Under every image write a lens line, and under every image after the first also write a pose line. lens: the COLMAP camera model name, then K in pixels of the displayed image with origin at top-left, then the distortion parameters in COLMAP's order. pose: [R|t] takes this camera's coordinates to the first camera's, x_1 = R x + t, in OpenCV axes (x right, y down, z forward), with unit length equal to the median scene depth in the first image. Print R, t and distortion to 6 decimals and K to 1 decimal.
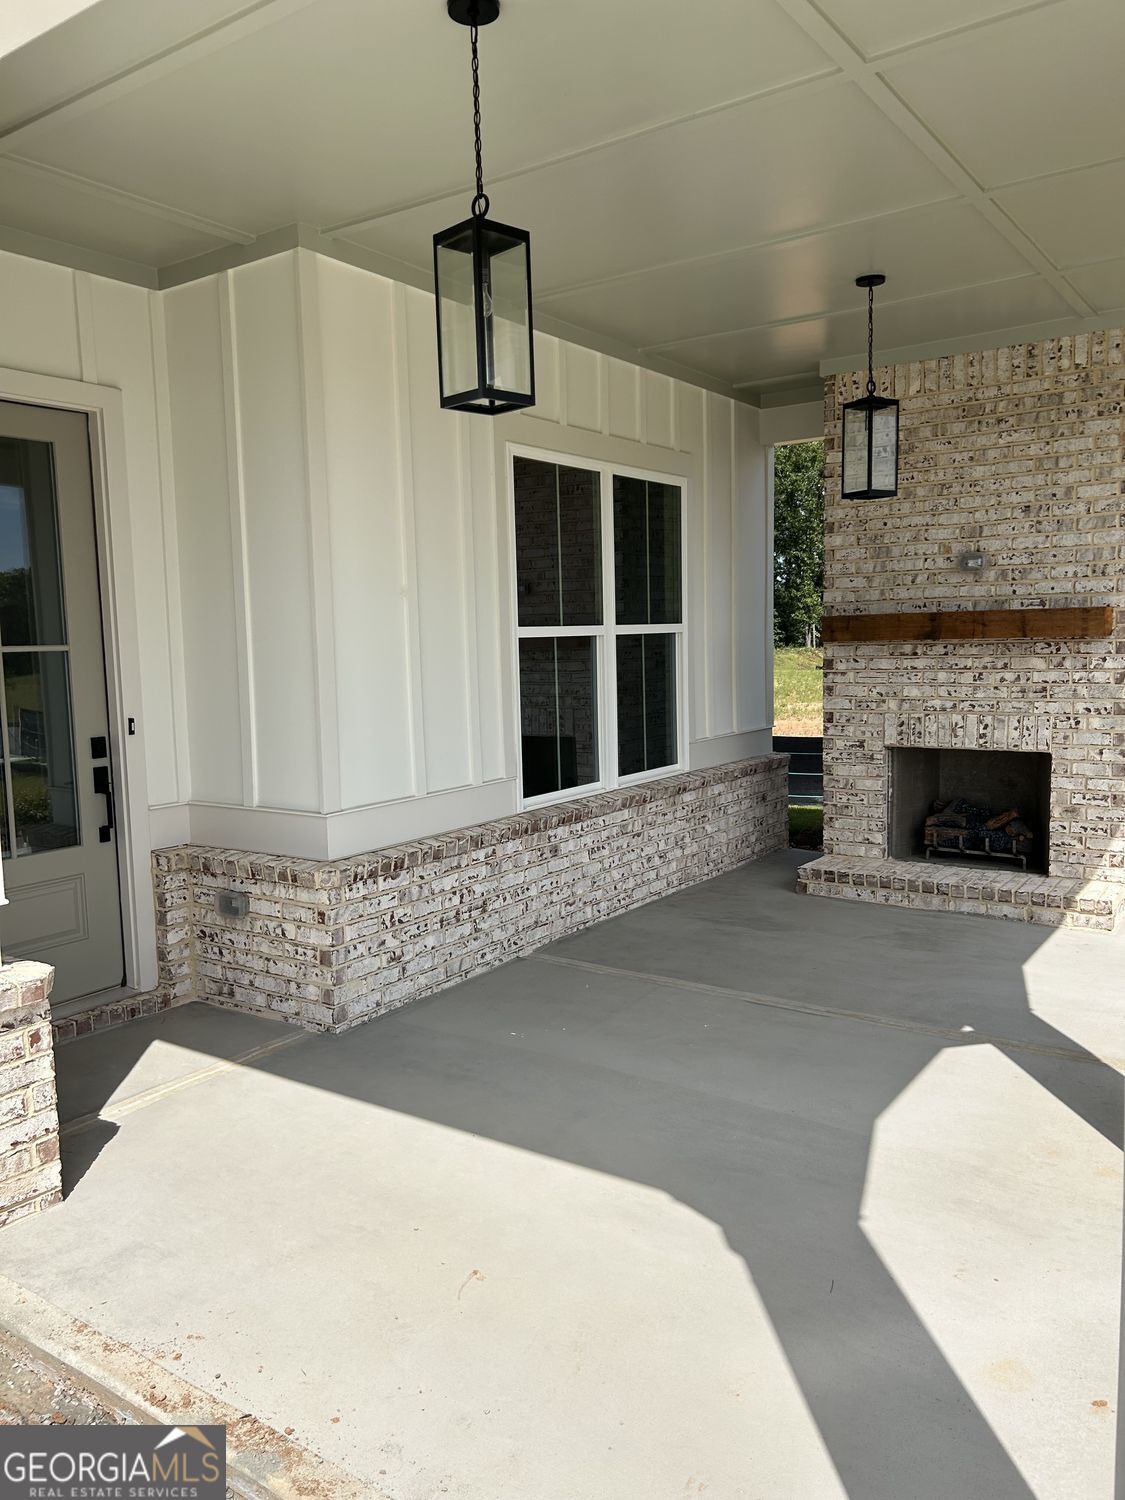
lens RADIAL K [[1128.9, 0, 564.2], [0, 1128.9, 748.9], [0, 0, 1]] dist [0.047799, -0.008631]
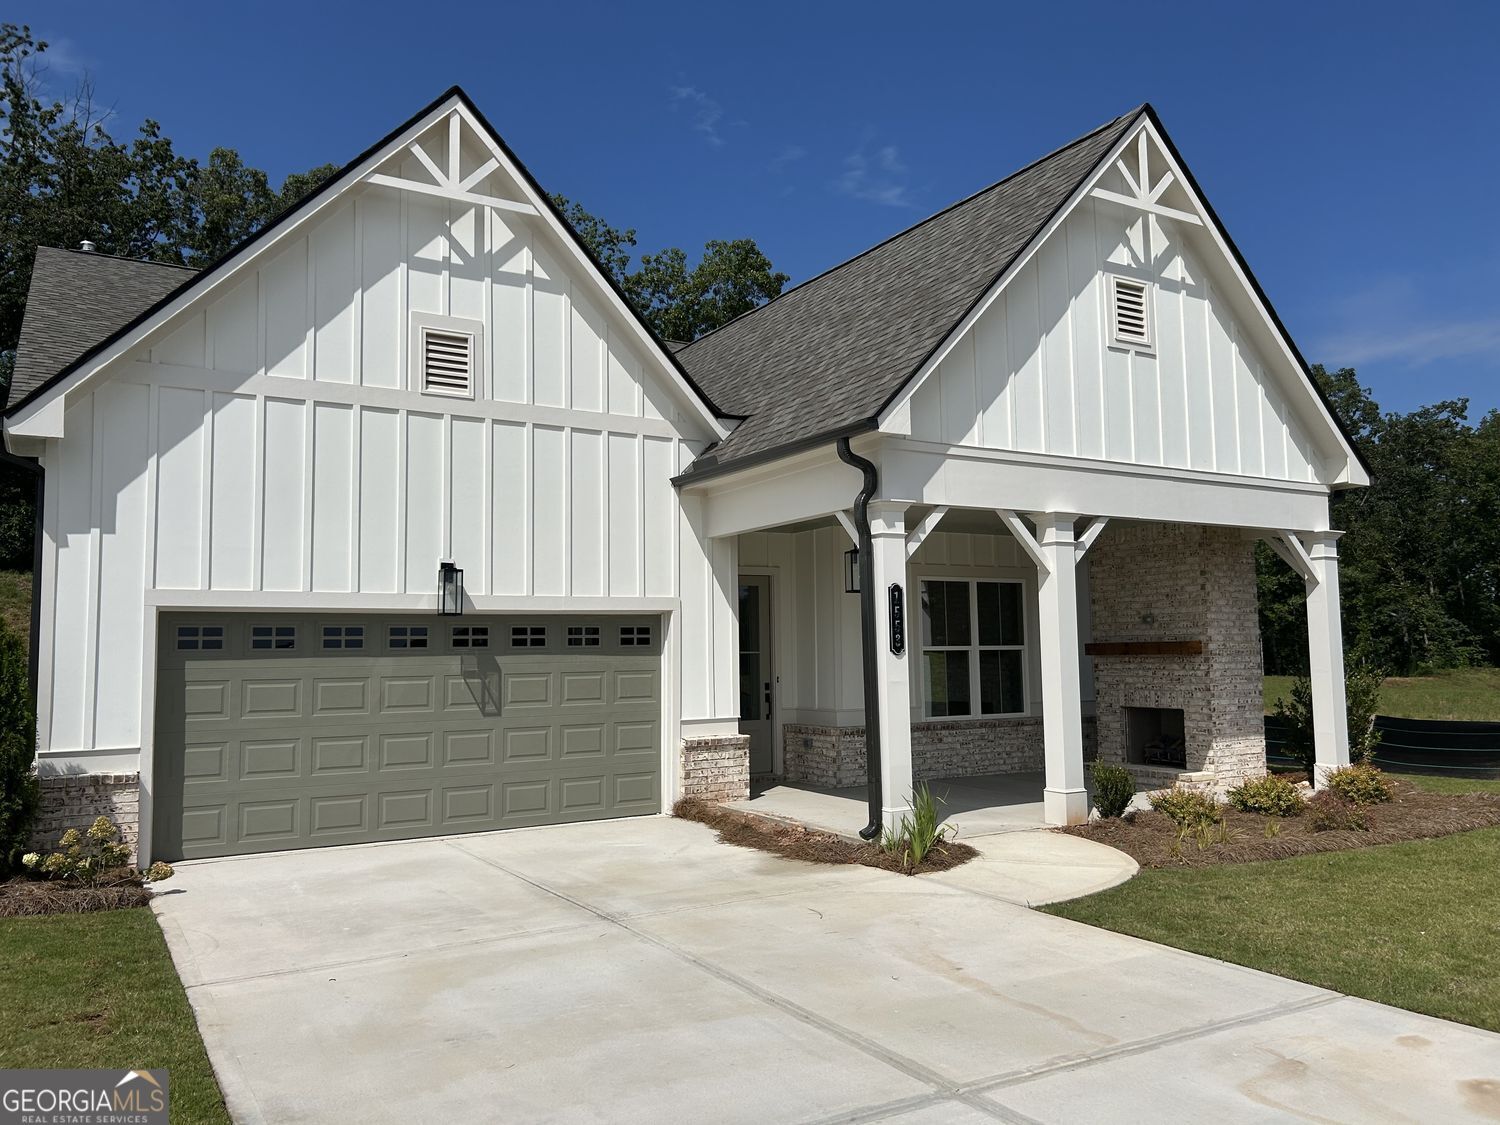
lens RADIAL K [[1128.9, 0, 749.8], [0, 1128.9, 567.6], [0, 0, 1]] dist [0.047799, -0.008631]
pose [[0.909005, -0.019153, -0.416345, 0.574564], [-0.052745, 0.985625, -0.160500, 0.124163], [0.413434, 0.167856, 0.894928, -1.254022]]
